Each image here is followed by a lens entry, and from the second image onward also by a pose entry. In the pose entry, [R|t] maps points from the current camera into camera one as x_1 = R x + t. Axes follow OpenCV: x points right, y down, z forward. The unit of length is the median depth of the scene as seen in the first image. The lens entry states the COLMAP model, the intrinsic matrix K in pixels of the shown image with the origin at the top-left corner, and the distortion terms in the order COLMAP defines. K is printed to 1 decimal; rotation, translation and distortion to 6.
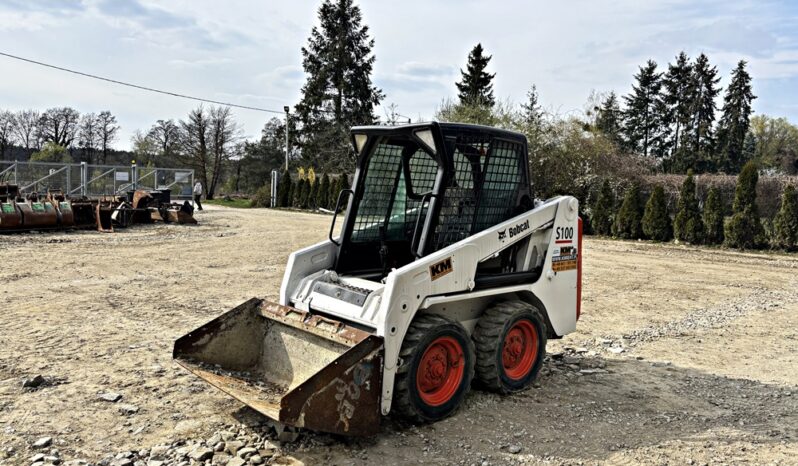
lens RADIAL K [[603.4, 0, 396.0], [0, 603.4, 237.2], [0, 0, 1]] dist [0.046130, -0.054252]
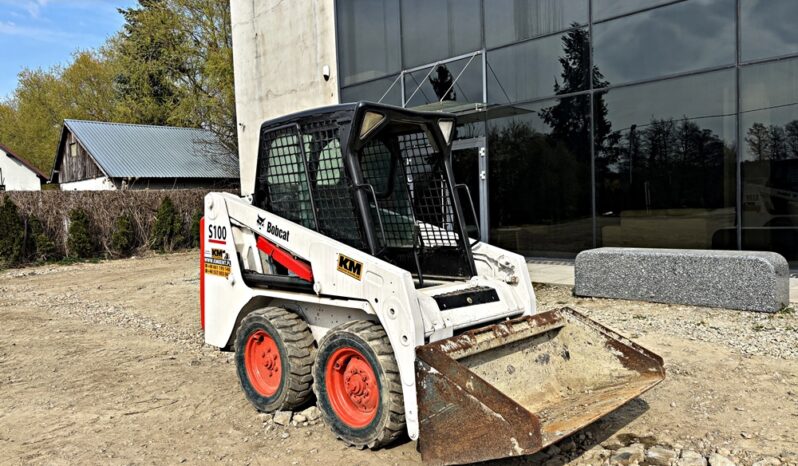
lens RADIAL K [[603.4, 0, 396.0], [0, 603.4, 237.2], [0, 0, 1]] dist [0.046130, -0.054252]
pose [[-0.048420, -0.086856, 0.995044, -0.094907], [0.121069, 0.988356, 0.092163, -0.008822], [-0.991462, 0.124932, -0.037340, 0.112905]]
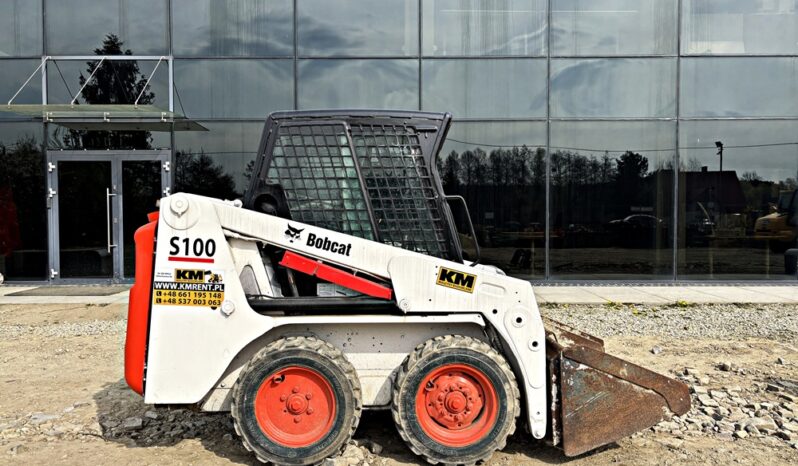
lens RADIAL K [[600.4, 0, 404.9], [0, 600.4, 240.7], [0, 0, 1]] dist [0.047872, -0.055104]
pose [[-0.746407, -0.053352, 0.663348, -0.059993], [0.034753, 0.992296, 0.118913, -0.012907], [-0.664582, 0.111811, -0.738803, 0.180193]]
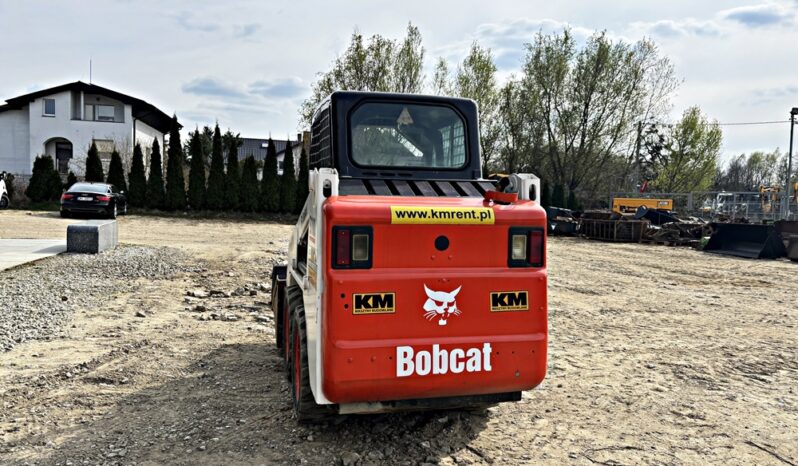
lens RADIAL K [[603.1, 0, 392.4], [0, 603.1, 231.8], [0, 0, 1]] dist [0.037970, -0.032286]
pose [[-0.483768, -0.000774, -0.875196, 0.095571], [-0.116308, 0.991187, 0.063413, -0.006128], [0.867433, 0.132470, -0.479595, 0.164750]]
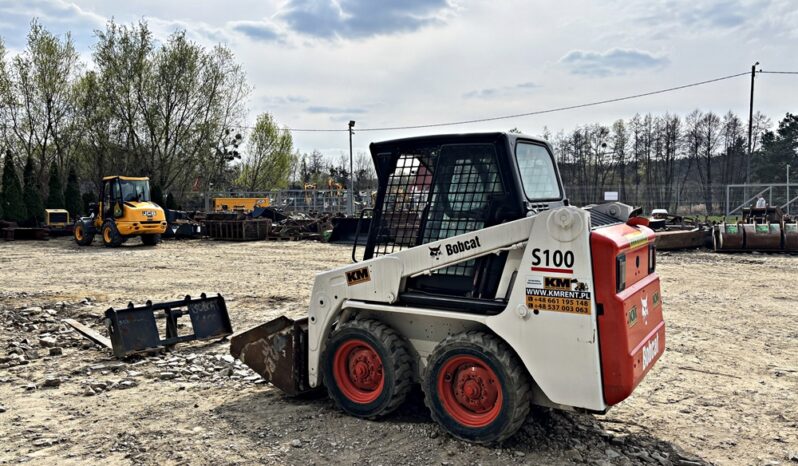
lens RADIAL K [[604.1, 0, 396.7], [0, 604.1, 233.1], [0, 0, 1]] dist [0.039721, -0.041725]
pose [[0.236364, 0.016765, -0.971520, 0.110716], [-0.061747, 0.998089, 0.002201, -0.003159], [0.969701, 0.059469, 0.236948, 0.077245]]
